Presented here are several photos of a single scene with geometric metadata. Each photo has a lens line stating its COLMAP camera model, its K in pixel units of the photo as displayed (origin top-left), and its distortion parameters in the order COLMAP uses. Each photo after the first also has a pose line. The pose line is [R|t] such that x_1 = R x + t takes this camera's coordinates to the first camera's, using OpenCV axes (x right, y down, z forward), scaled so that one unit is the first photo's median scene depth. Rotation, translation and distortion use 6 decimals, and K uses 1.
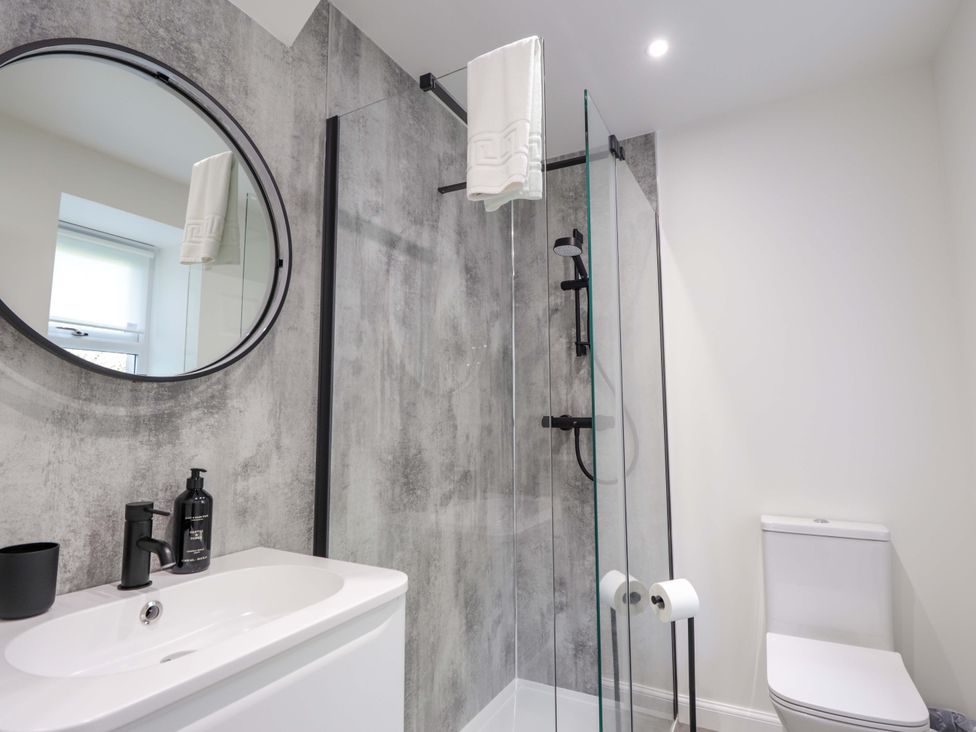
lens RADIAL K [[546.1, 0, 494.8], [0, 546.1, 361.8], [0, 0, 1]] dist [-0.003697, -0.012744]
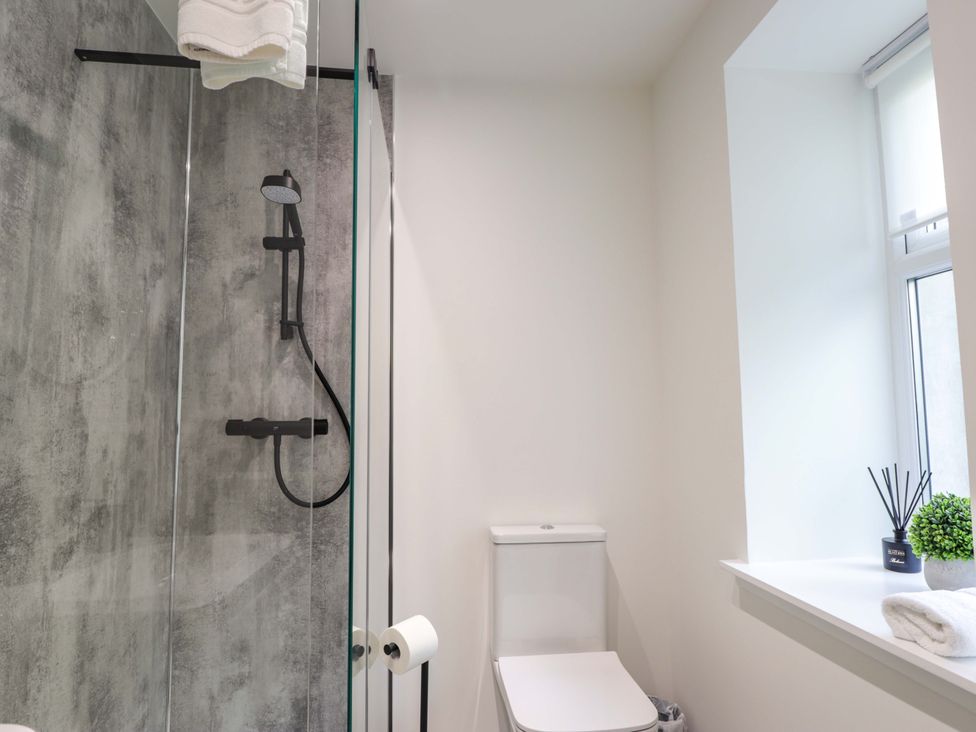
lens RADIAL K [[589.7, 0, 488.0], [0, 589.7, 366.0], [0, 0, 1]] dist [-0.000713, -0.010652]
pose [[0.821183, 0.046951, 0.568731, -0.075392], [-0.050190, 0.998690, -0.009978, 0.020276], [-0.568454, -0.020351, 0.822463, 0.174772]]
